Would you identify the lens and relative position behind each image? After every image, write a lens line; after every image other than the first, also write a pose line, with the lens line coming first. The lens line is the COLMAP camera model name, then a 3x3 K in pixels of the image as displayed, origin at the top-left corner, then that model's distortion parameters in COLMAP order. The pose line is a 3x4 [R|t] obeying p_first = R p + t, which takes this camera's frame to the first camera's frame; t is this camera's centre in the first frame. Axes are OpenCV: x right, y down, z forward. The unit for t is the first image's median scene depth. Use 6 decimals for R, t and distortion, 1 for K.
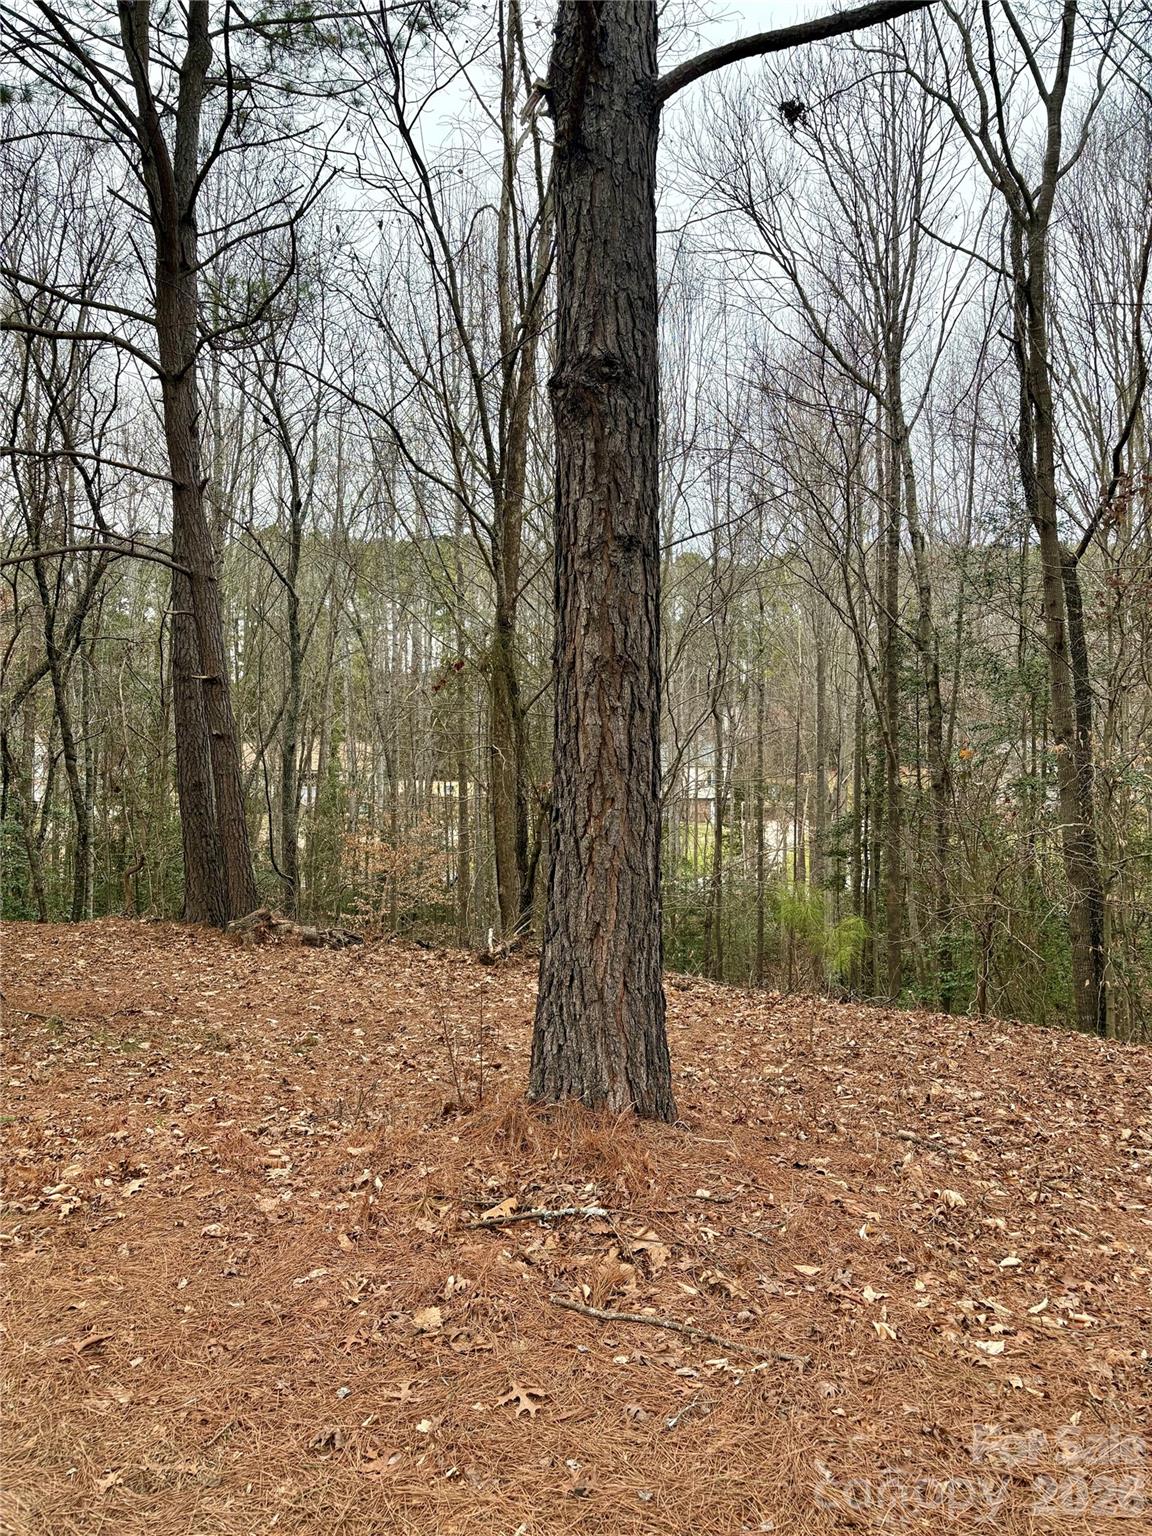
lens RADIAL K [[1157.4, 0, 575.6], [0, 1157.4, 778.9], [0, 0, 1]] dist [0.053957, -0.052143]
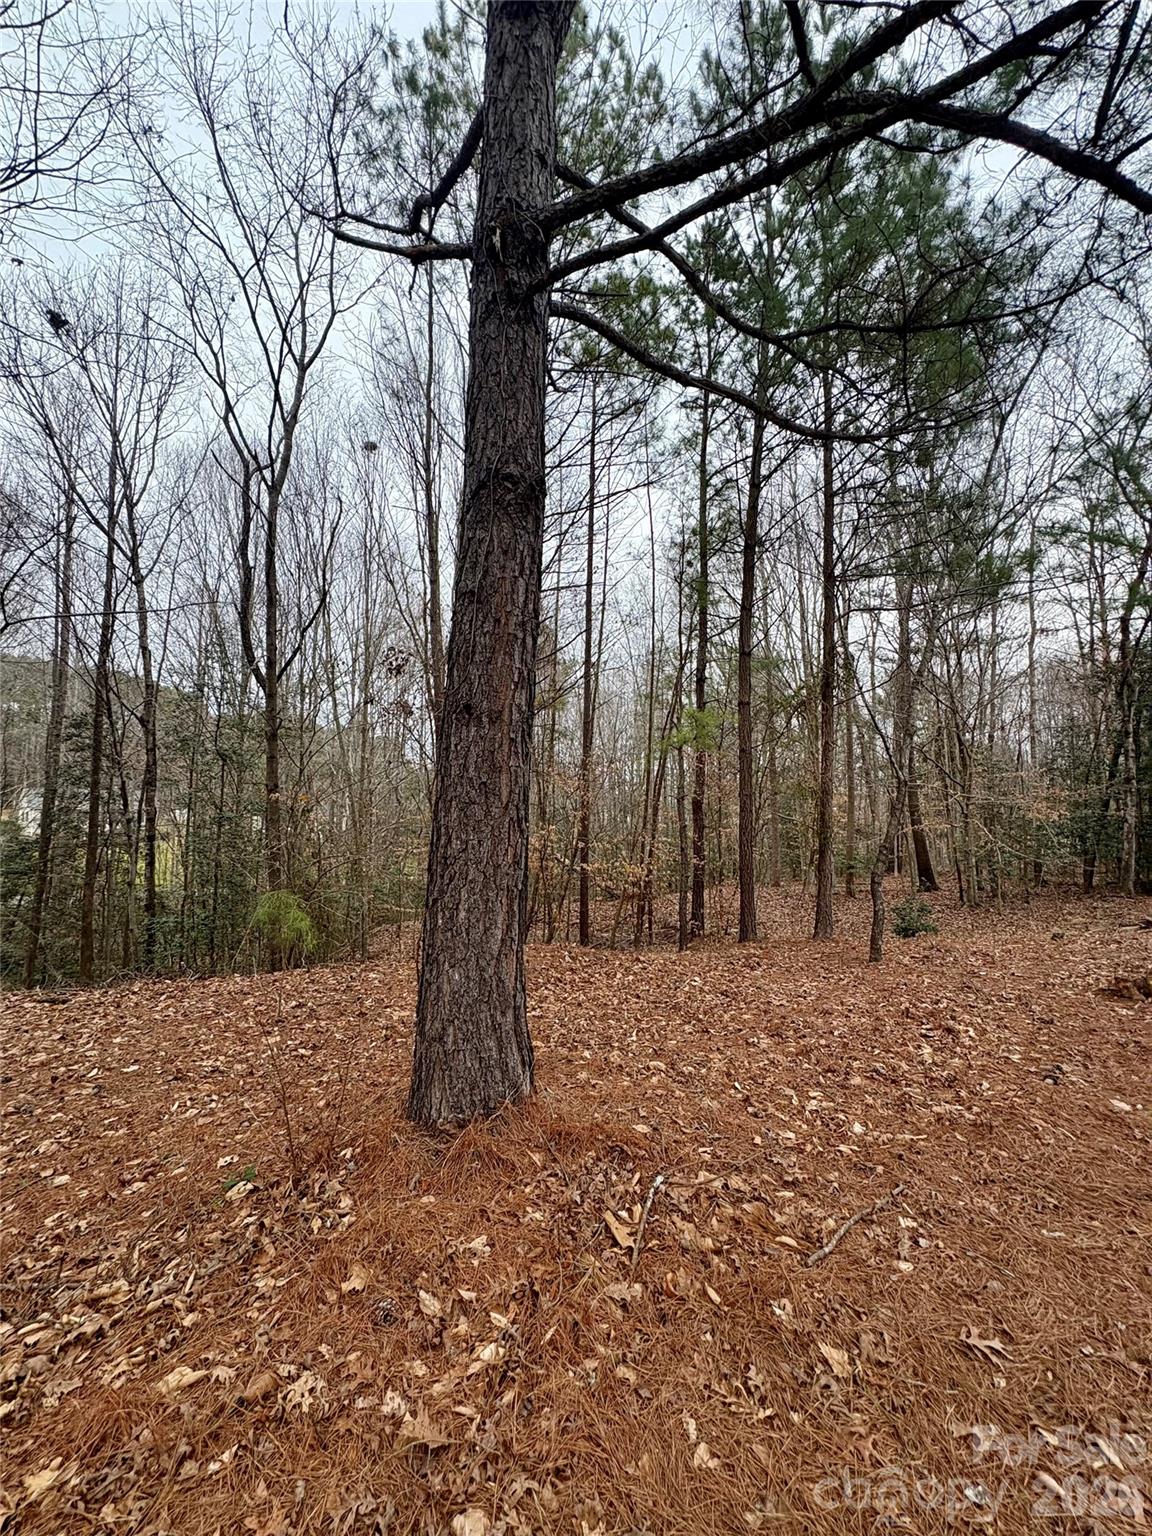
lens RADIAL K [[610.5, 0, 576.3], [0, 610.5, 767.0], [0, 0, 1]] dist [-0.000903, 0.000349]
pose [[0.469484, 0.063236, 0.880673, -0.496774], [0.004588, 0.997244, -0.074052, -0.000274], [-0.882929, 0.038806, 0.467900, 0.648310]]
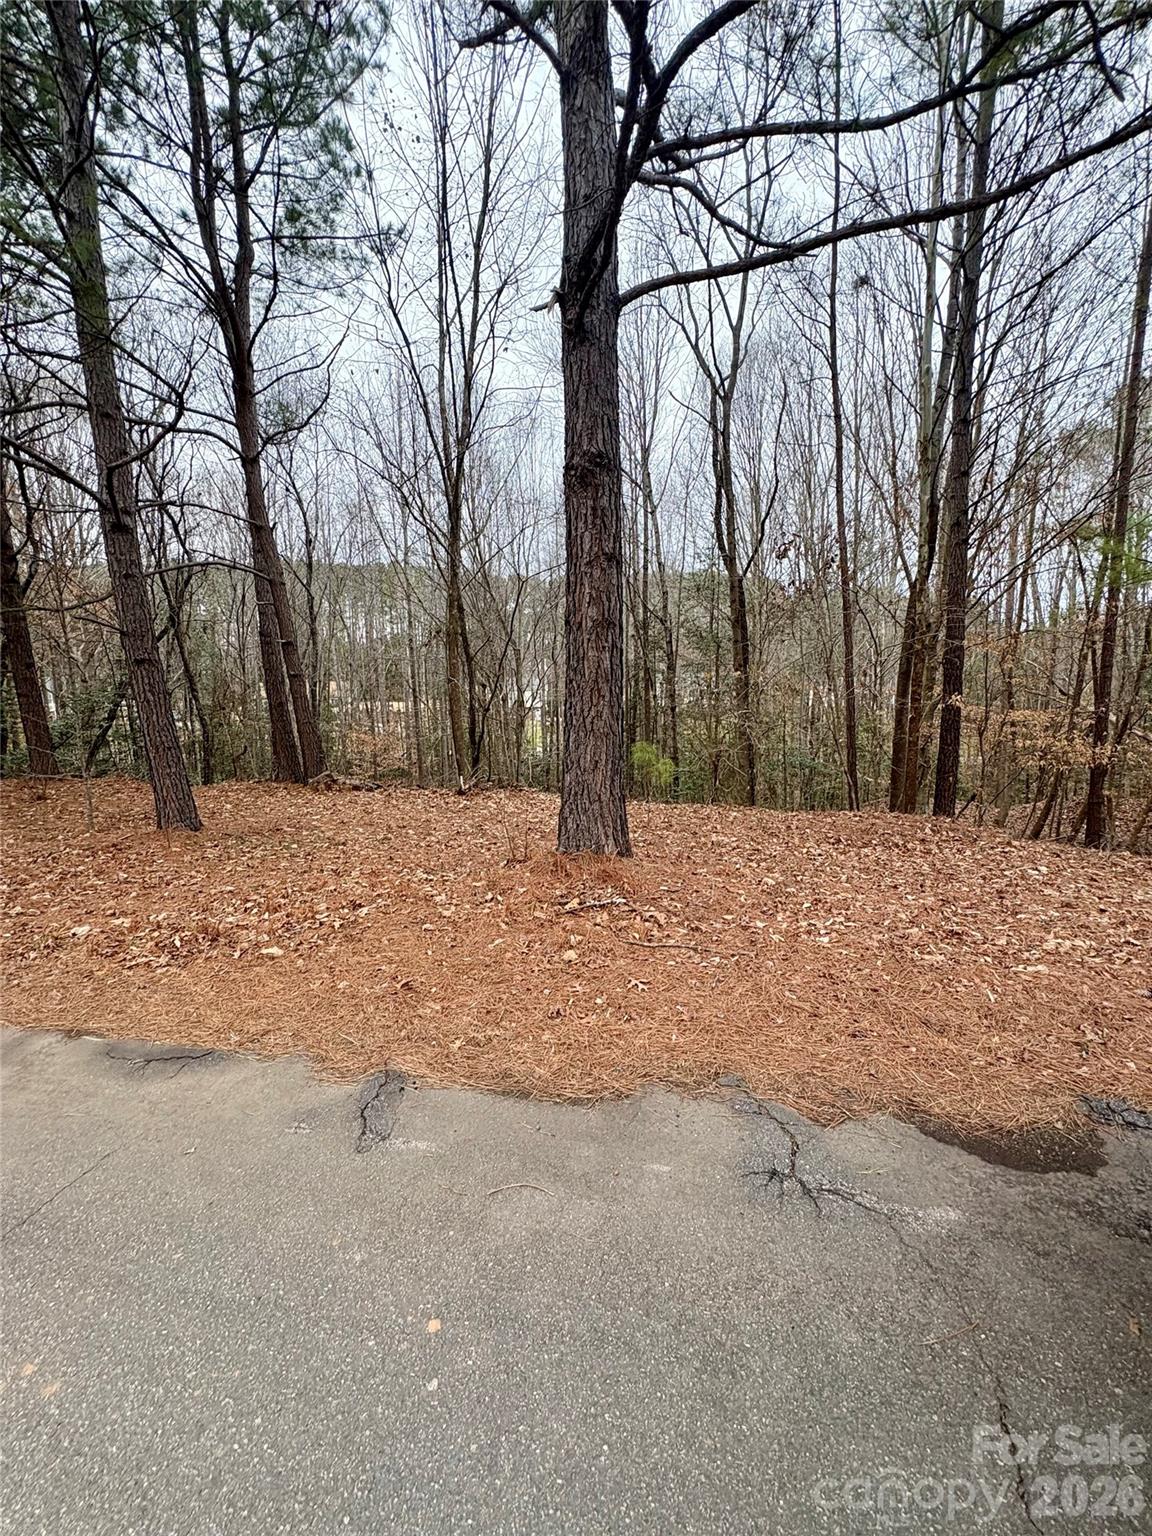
lens RADIAL K [[611.3, 0, 575.9], [0, 611.3, 766.9], [0, 0, 1]] dist [0.000987, 0.000723]
pose [[0.981021, -0.047491, 0.187993, -0.205613], [0.026033, 0.993023, 0.115009, 0.017109], [-0.192144, -0.107932, 0.975413, 0.013050]]
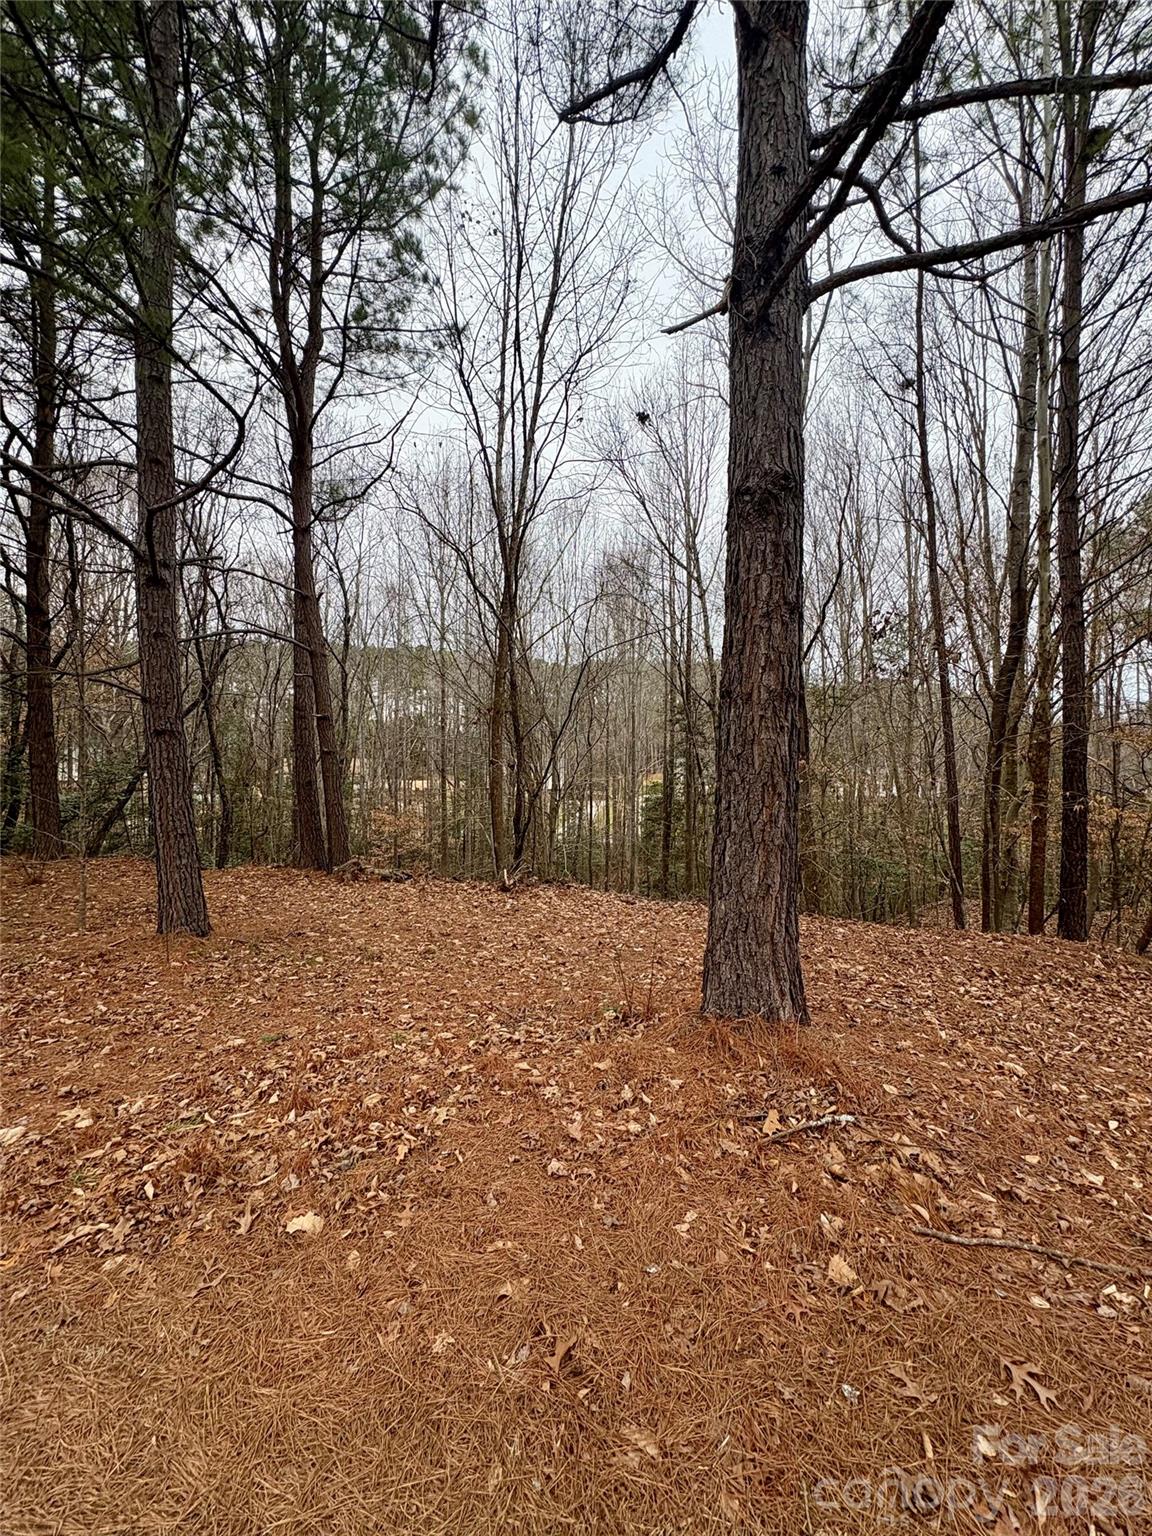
lens RADIAL K [[610.3, 0, 575.6], [0, 610.3, 766.8], [0, 0, 1]] dist [0.000117, 0.000146]
pose [[0.985649, 0.003543, 0.168772, -0.326138], [-0.000255, 0.999810, -0.019499, 0.000166], [-0.168809, 0.019176, 0.985462, 0.325001]]
